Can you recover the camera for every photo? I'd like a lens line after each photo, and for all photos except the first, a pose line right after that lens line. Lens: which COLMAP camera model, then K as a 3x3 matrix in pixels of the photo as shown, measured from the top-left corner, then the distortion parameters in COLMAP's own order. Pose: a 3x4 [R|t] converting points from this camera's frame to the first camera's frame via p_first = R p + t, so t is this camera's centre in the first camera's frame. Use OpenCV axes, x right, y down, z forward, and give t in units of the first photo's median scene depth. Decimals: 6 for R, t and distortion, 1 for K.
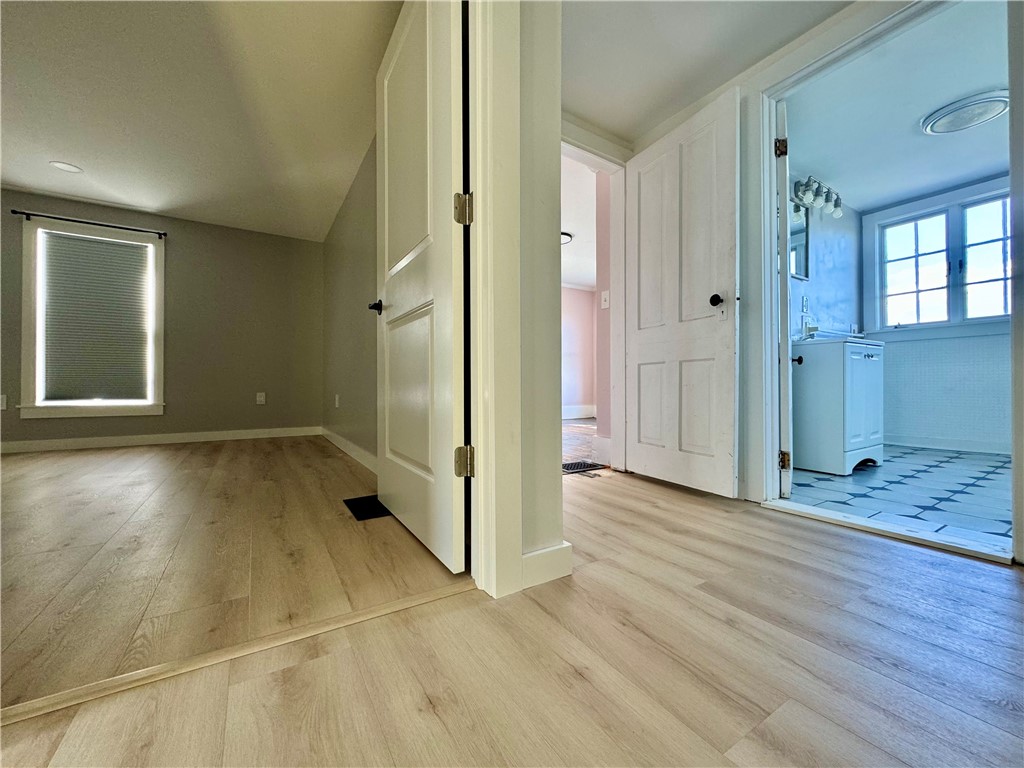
lens RADIAL K [[408.9, 0, 516.9], [0, 408.9, 390.6], [0, 0, 1]] dist [-0.001565, -0.000215]
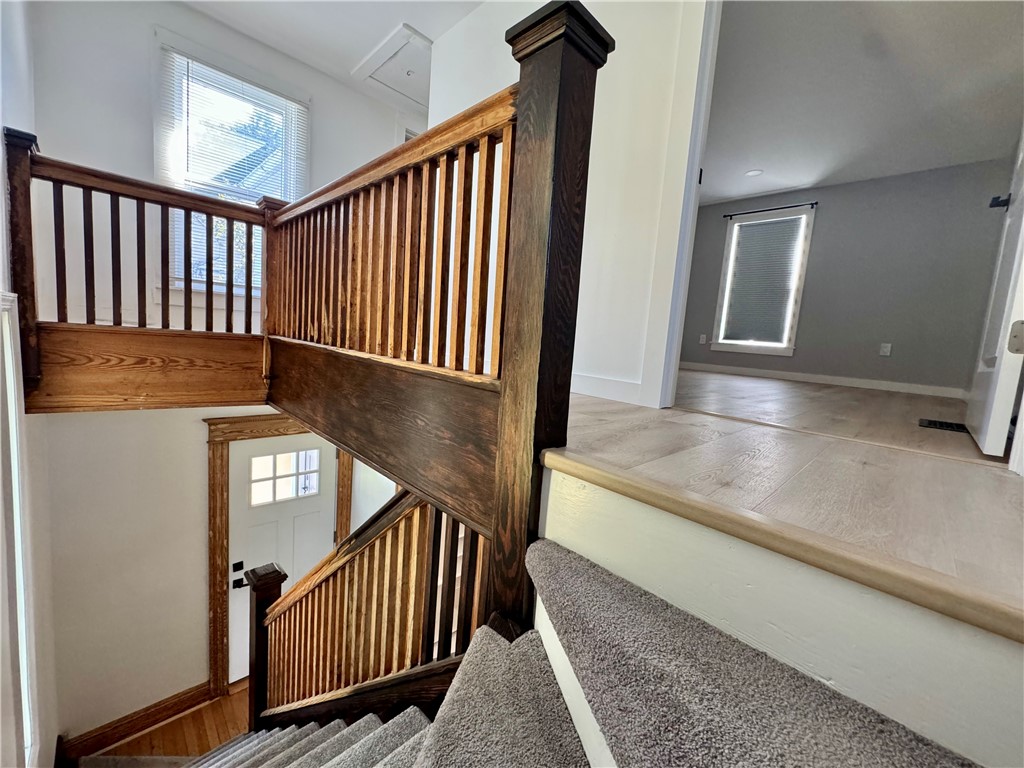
lens RADIAL K [[408.9, 0, 507.5], [0, 408.9, 380.5], [0, 0, 1]] dist [-0.001565, -0.000215]
pose [[0.226862, 0.128138, -0.965461, 0.152372], [-0.070751, 0.990856, 0.114884, 0.057223], [0.971354, 0.042244, 0.233854, -0.131915]]
